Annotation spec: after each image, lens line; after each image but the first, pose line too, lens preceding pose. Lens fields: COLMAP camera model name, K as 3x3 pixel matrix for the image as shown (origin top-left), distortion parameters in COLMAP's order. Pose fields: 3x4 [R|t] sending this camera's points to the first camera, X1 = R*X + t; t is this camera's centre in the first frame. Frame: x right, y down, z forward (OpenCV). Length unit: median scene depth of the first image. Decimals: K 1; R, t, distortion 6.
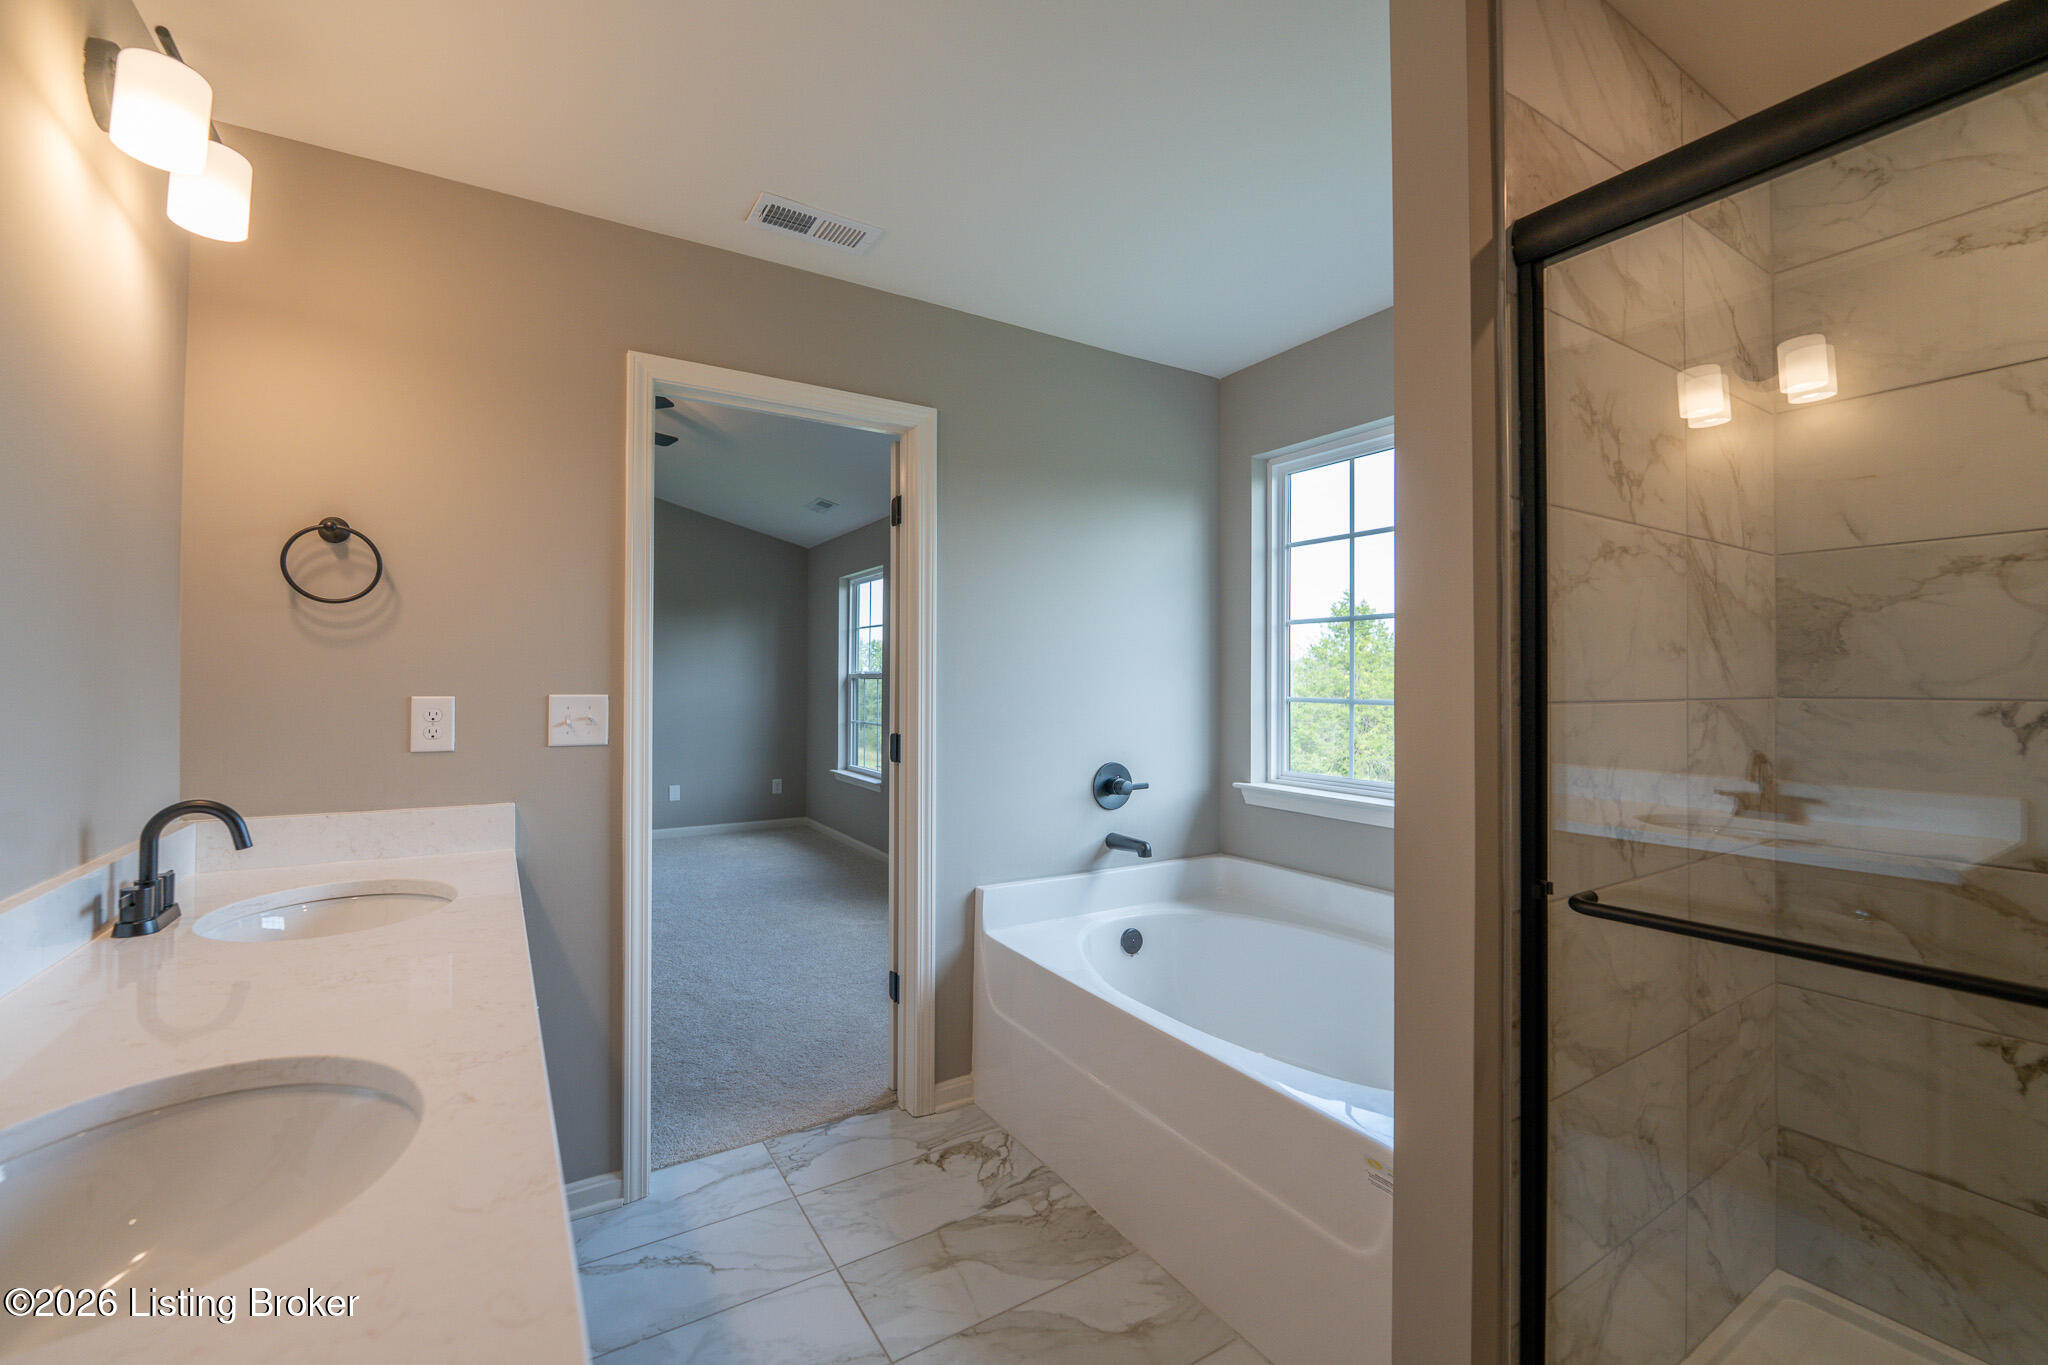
lens RADIAL K [[844.3, 0, 1021.2], [0, 844.3, 675.6], [0, 0, 1]] dist [-0.008580, -0.000503]
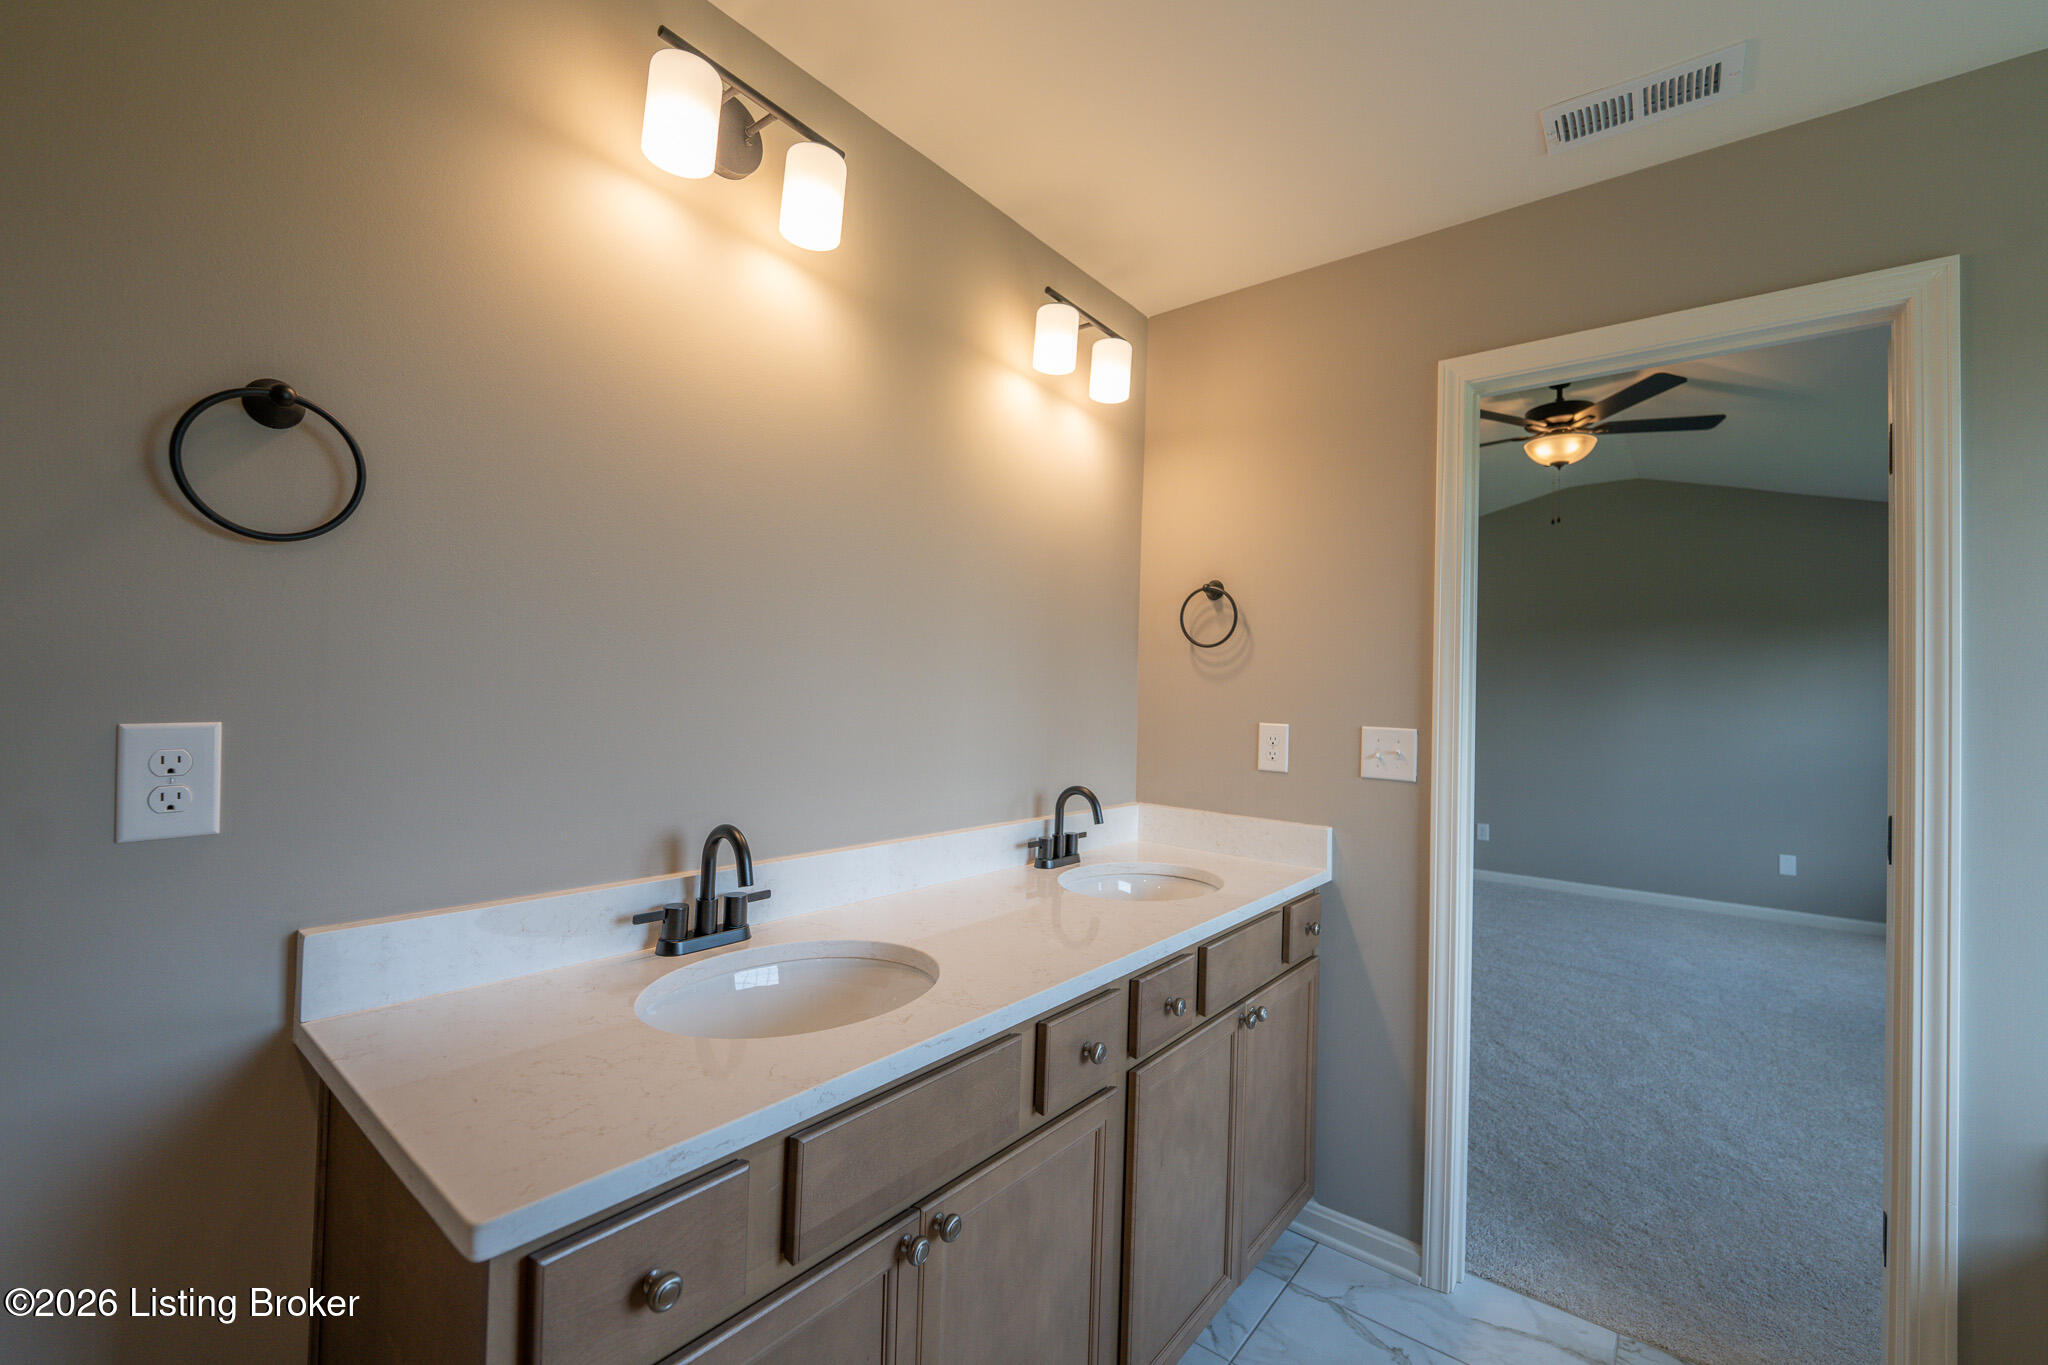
lens RADIAL K [[844.3, 0, 1021.2], [0, 844.3, 675.6], [0, 0, 1]] dist [-0.008580, -0.000503]
pose [[0.333050, -0.015465, -0.942782, 0.277208], [-0.019236, 0.999546, -0.023191, -0.007632], [0.942713, 0.025860, 0.332601, 0.284700]]
